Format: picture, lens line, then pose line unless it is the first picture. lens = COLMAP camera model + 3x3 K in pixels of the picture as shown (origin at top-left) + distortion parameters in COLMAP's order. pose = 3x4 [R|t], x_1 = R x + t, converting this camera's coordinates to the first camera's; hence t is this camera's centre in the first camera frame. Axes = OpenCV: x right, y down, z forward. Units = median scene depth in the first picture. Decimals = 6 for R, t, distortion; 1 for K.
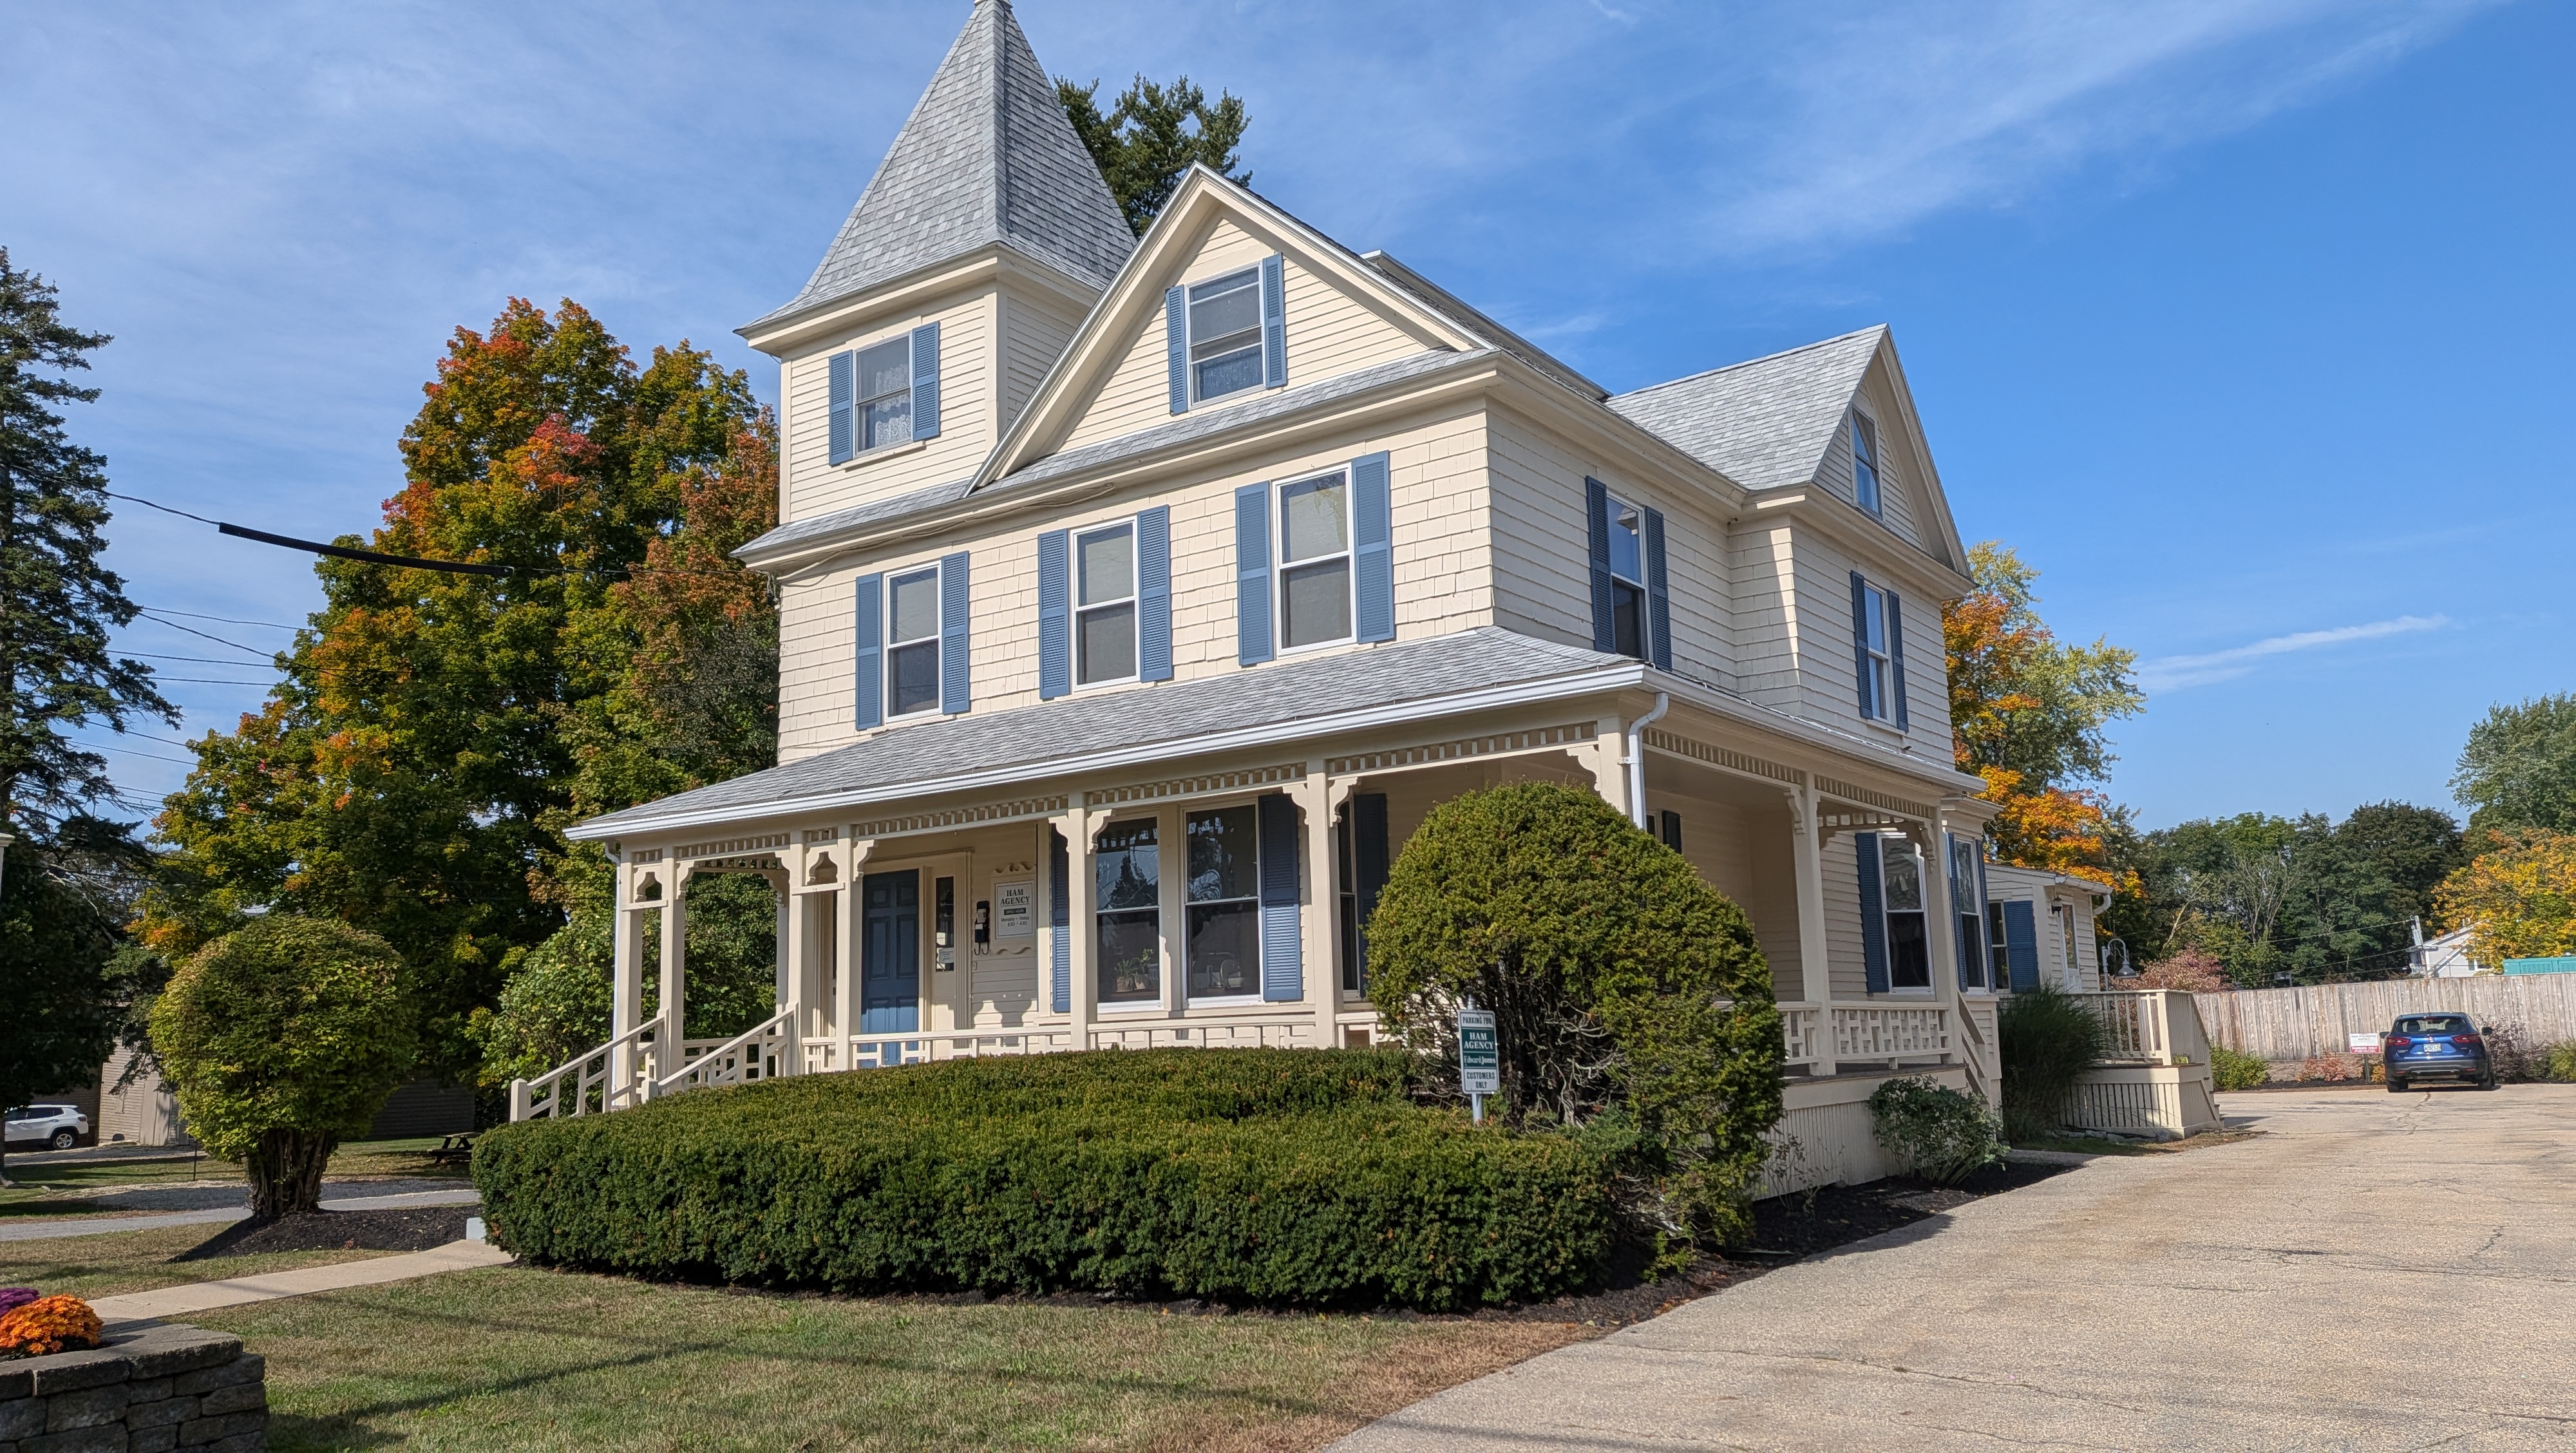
lens RADIAL K [[1844.8, 0, 1304.3], [0, 1844.8, 740.5], [0, 0, 1]] dist [0.071431, -0.105075]
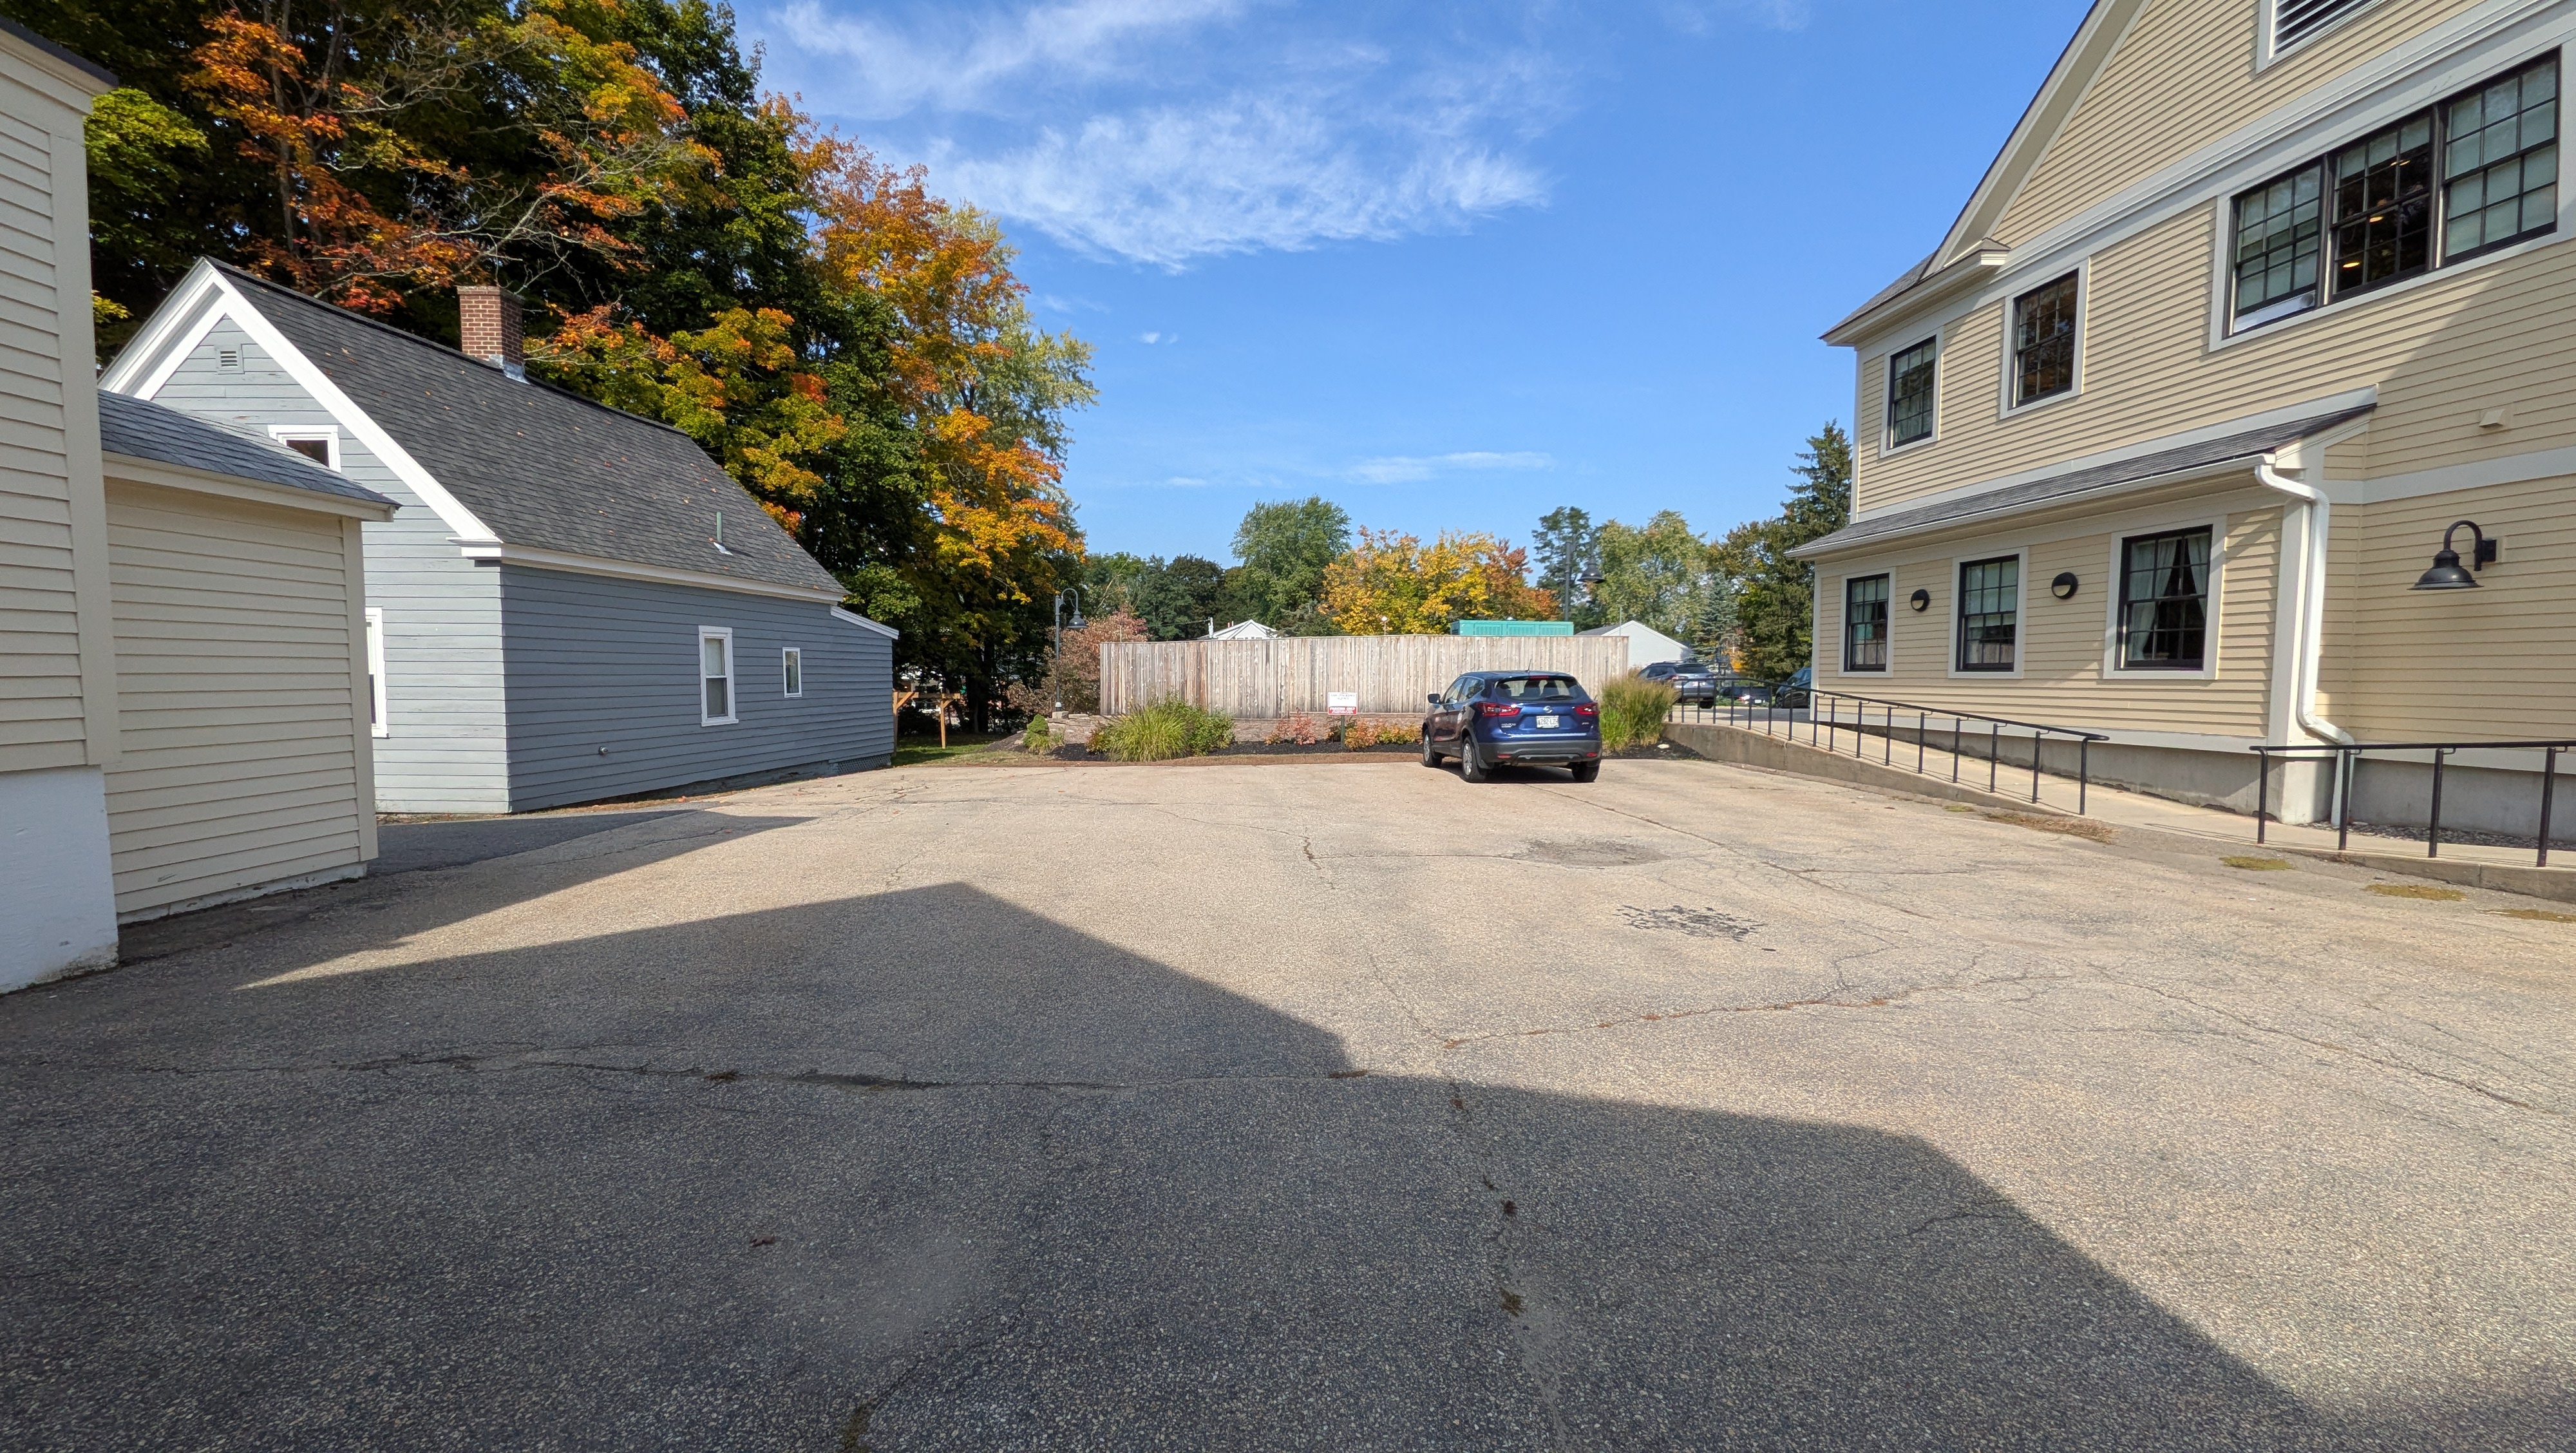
lens RADIAL K [[1006.3, 0, 1301.4], [0, 1006.3, 733.8], [0, 0, 1]] dist [0.006586, -0.001731]
pose [[0.783592, -0.004695, 0.621258, 0.240507], [-0.125671, 0.978102, 0.165901, 0.093180], [-0.608433, -0.208073, 0.765843, 0.600436]]
